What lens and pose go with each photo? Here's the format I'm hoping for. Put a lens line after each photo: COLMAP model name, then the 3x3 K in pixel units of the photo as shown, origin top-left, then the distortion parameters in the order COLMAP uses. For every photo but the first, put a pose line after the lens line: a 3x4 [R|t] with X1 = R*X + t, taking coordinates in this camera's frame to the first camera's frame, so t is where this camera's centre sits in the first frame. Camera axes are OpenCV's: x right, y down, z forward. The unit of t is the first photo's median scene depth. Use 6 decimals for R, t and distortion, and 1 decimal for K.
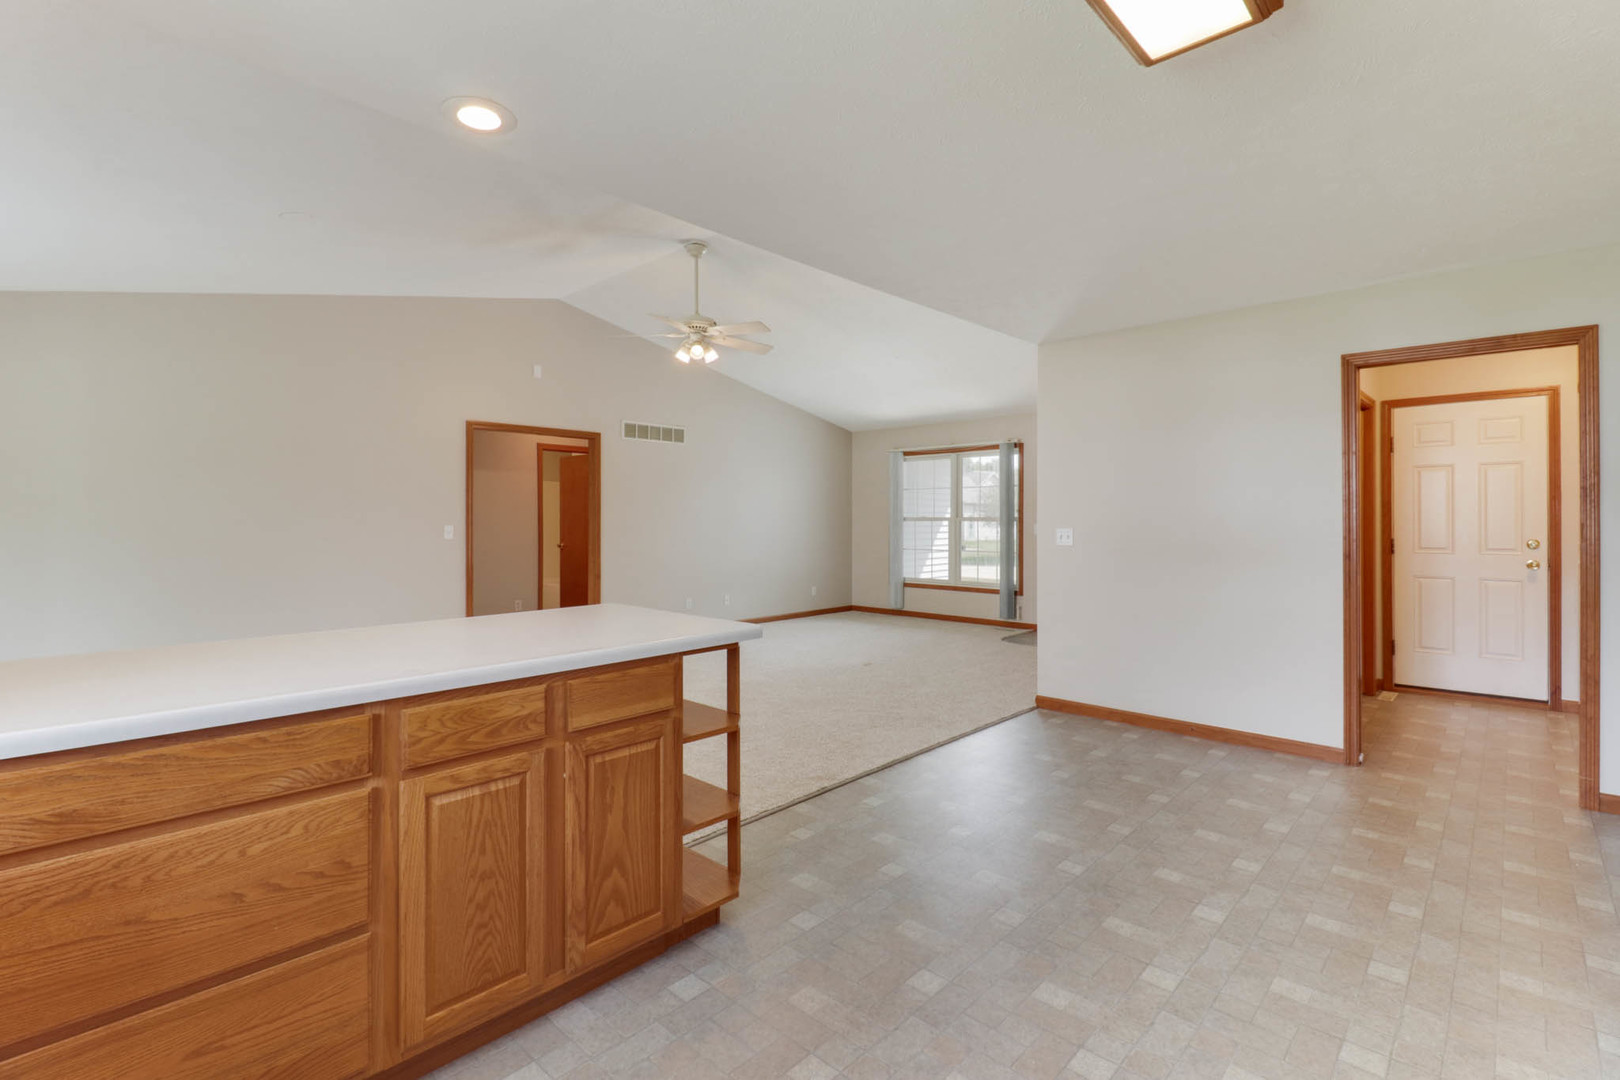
lens RADIAL K [[757.0, 0, 820.0], [0, 757.0, 518.1], [0, 0, 1]] dist [0.016193, -0.006634]
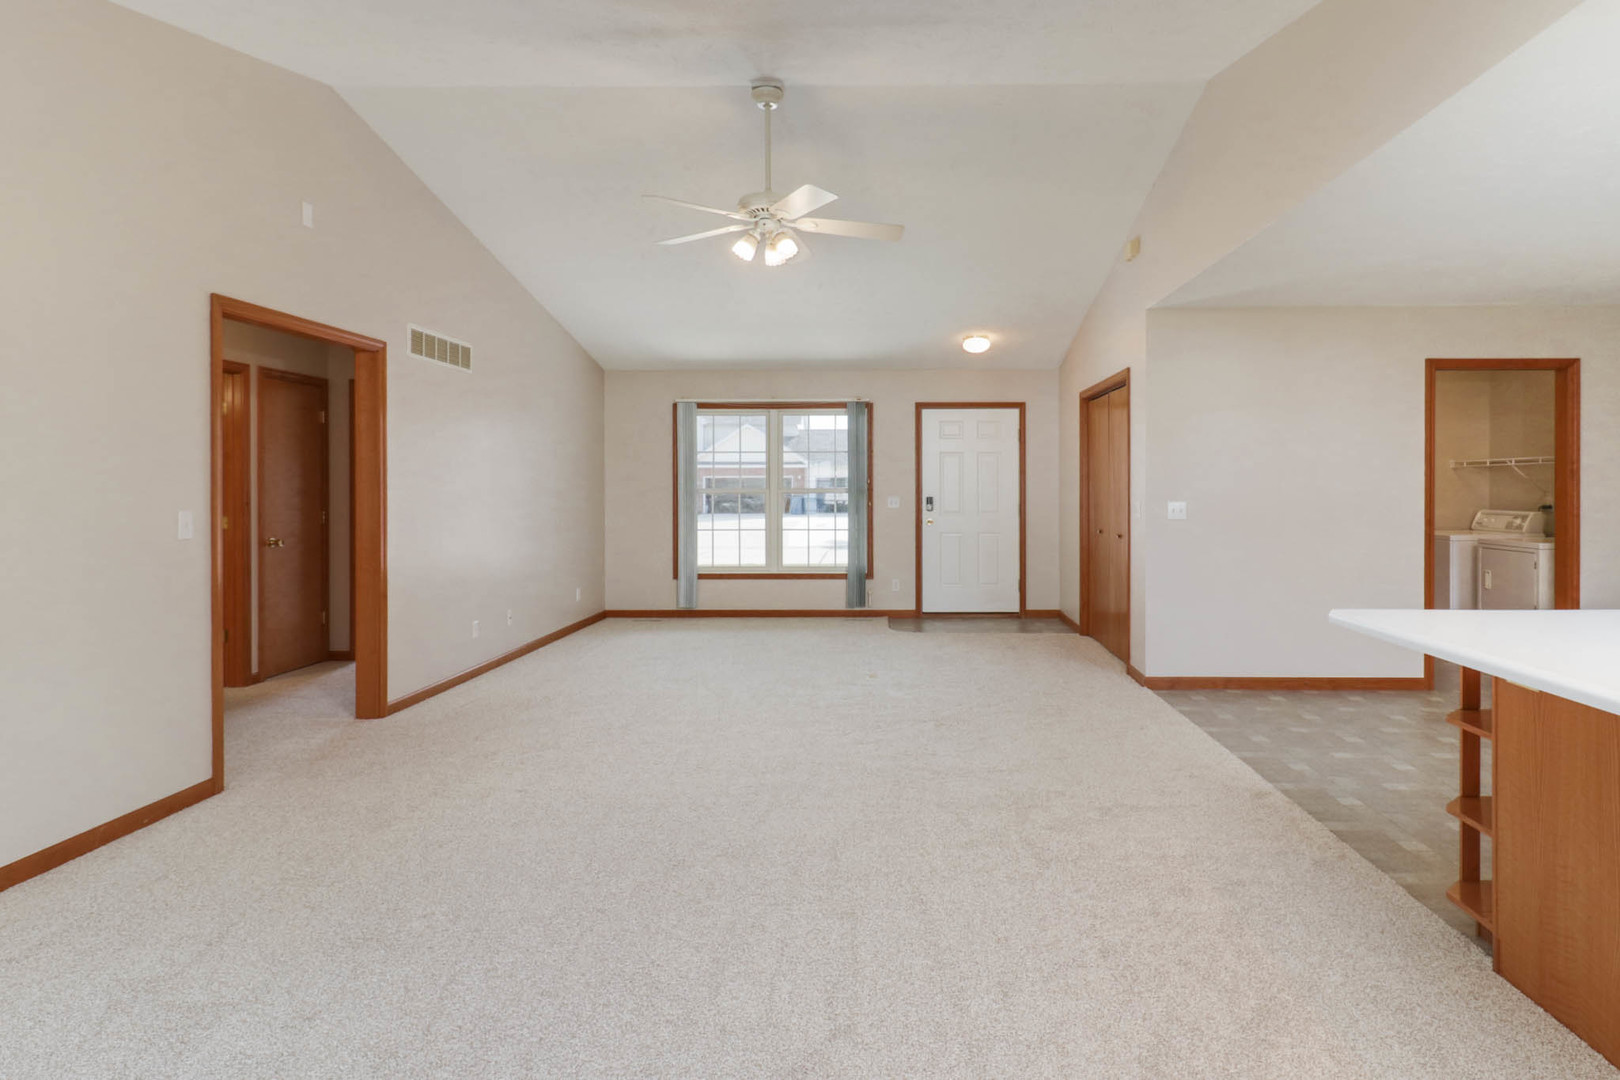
lens RADIAL K [[909.5, 0, 895.8], [0, 909.5, 493.3], [0, 0, 1]] dist [0.029549, 0.000089]
pose [[0.744389, -0.006512, 0.667714, -0.401217], [0.000744, 0.999960, 0.008923, -0.004721], [-0.667745, -0.006145, 0.744364, 0.202422]]
